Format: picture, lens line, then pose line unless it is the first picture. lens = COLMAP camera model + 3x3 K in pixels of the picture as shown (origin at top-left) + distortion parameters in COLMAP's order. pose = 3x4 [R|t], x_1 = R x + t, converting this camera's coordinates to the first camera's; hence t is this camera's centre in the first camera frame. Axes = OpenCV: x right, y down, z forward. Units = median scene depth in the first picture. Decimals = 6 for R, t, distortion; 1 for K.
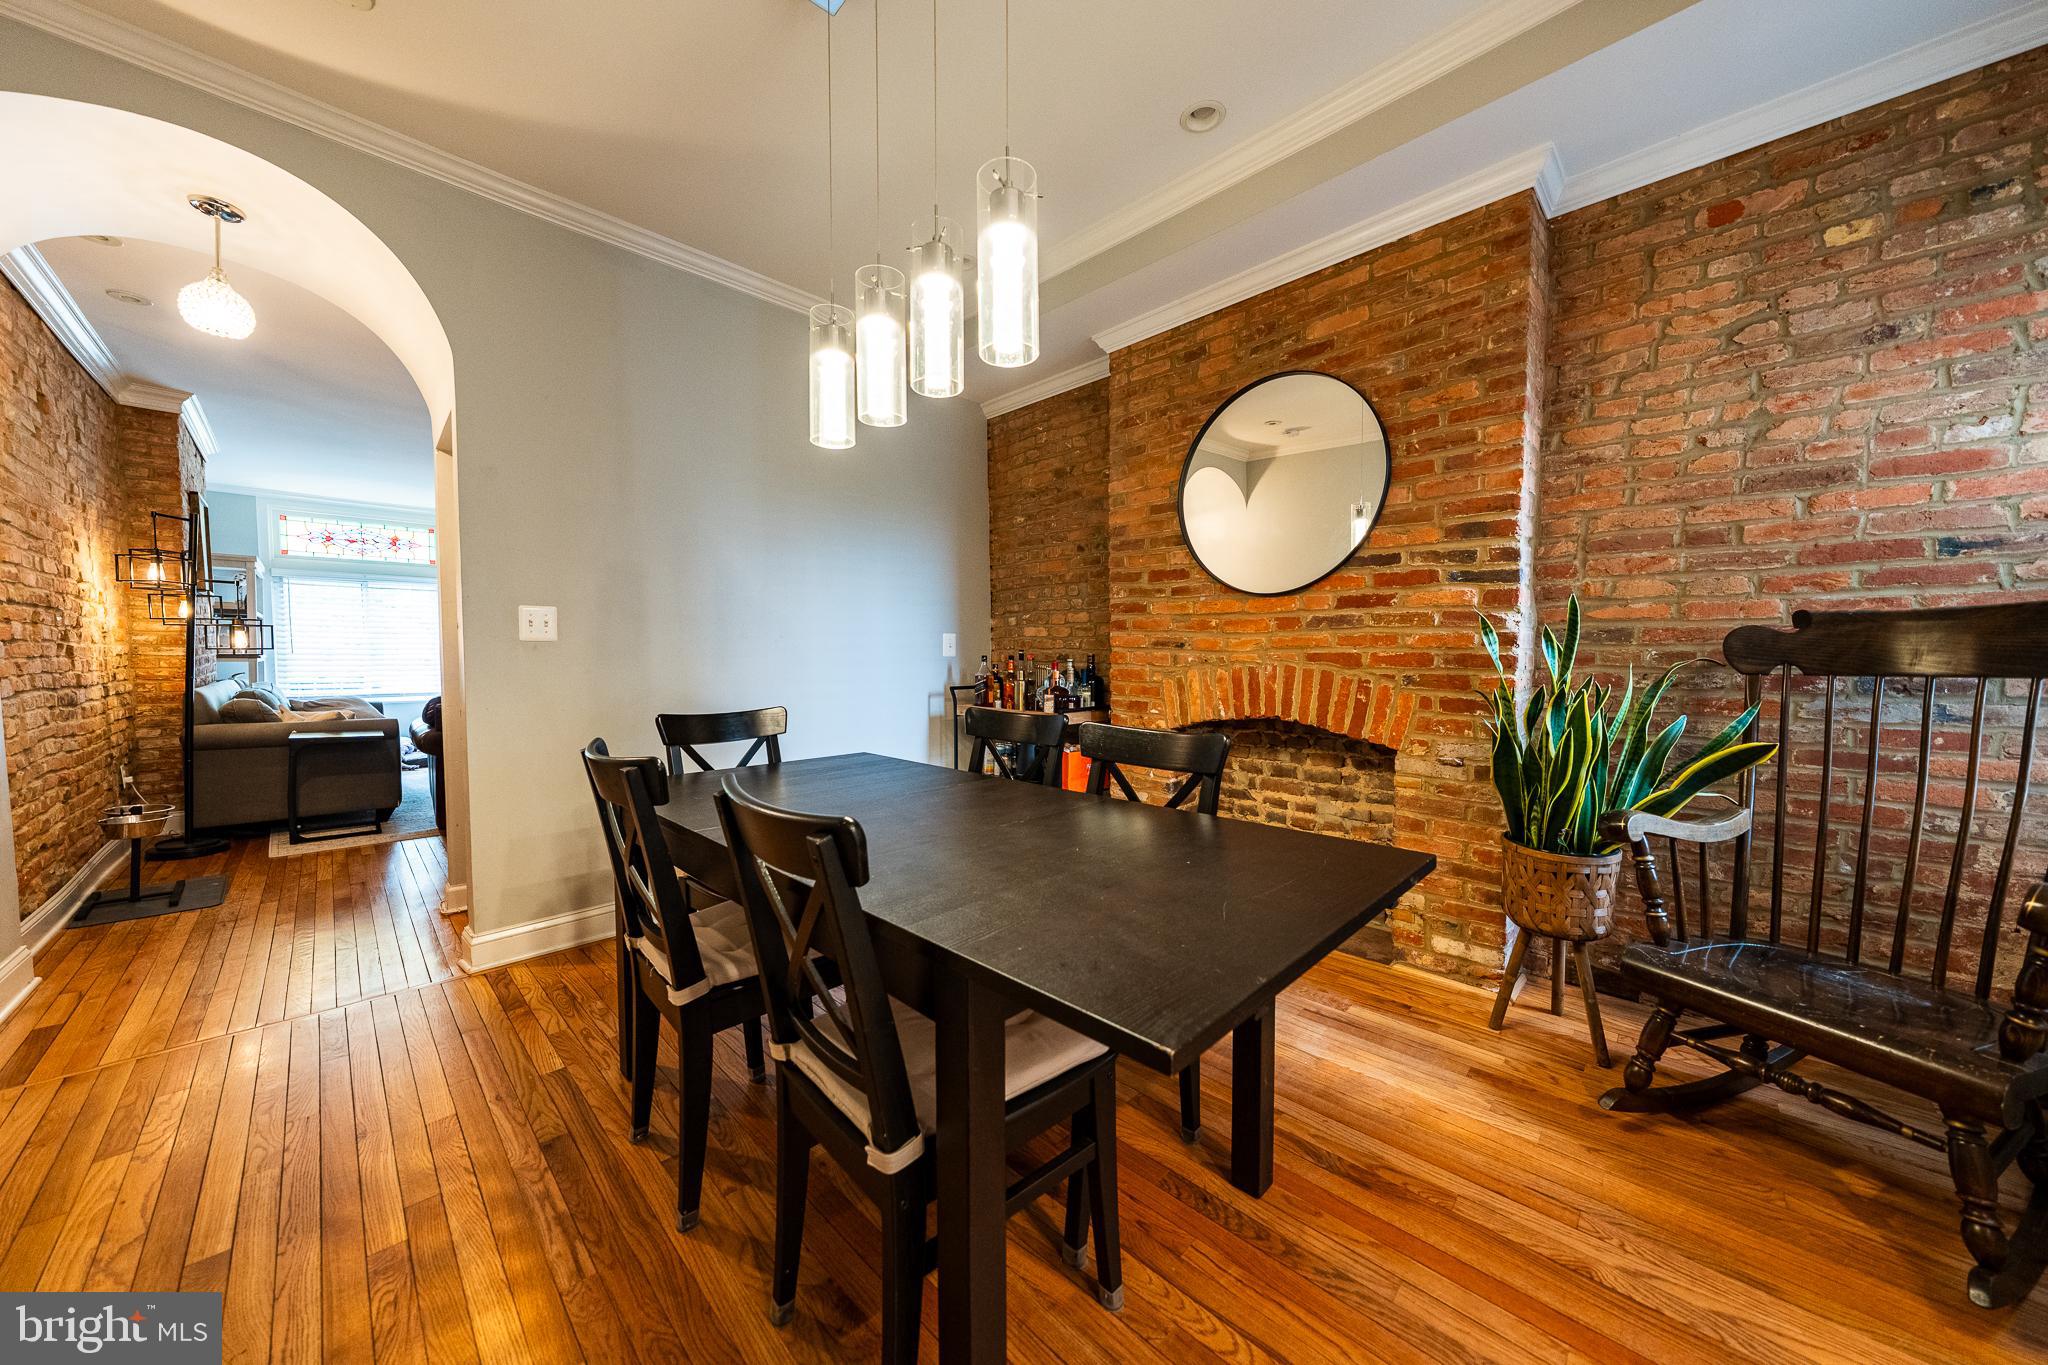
lens RADIAL K [[700.7, 0, 1024.0], [0, 700.7, 682.5], [0, 0, 1]] dist [-0.001725, -0.000103]
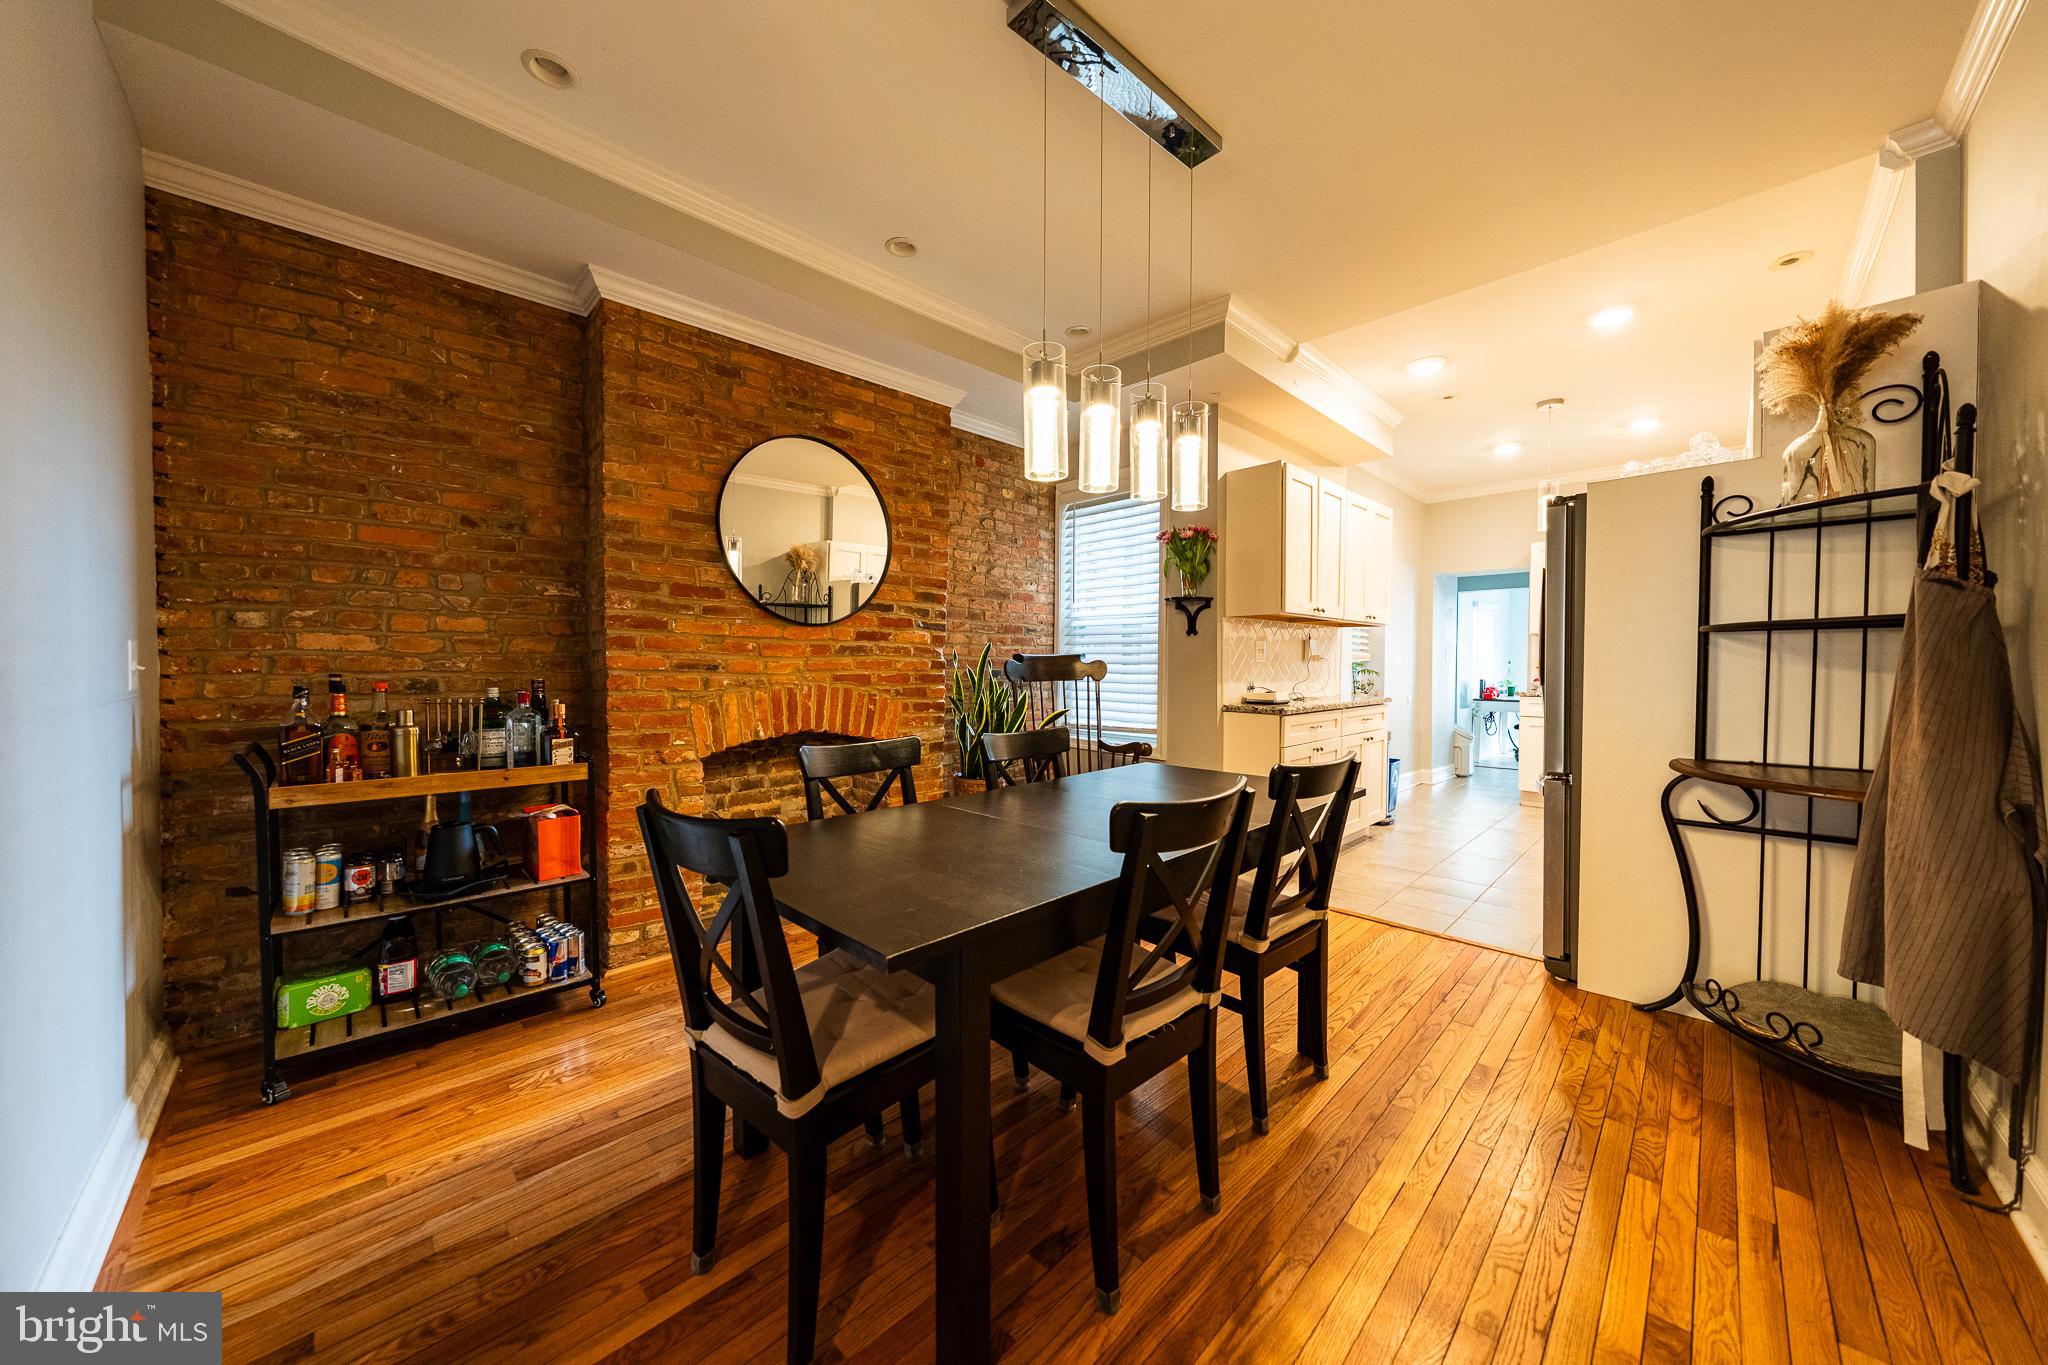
lens RADIAL K [[700.7, 0, 1024.0], [0, 700.7, 682.5], [0, 0, 1]] dist [-0.001725, -0.000103]
pose [[0.003239, -0.023975, 0.999707, -0.772753], [0.044147, 0.998741, 0.023809, -0.040264], [-0.999020, 0.044057, 0.004294, 0.622201]]
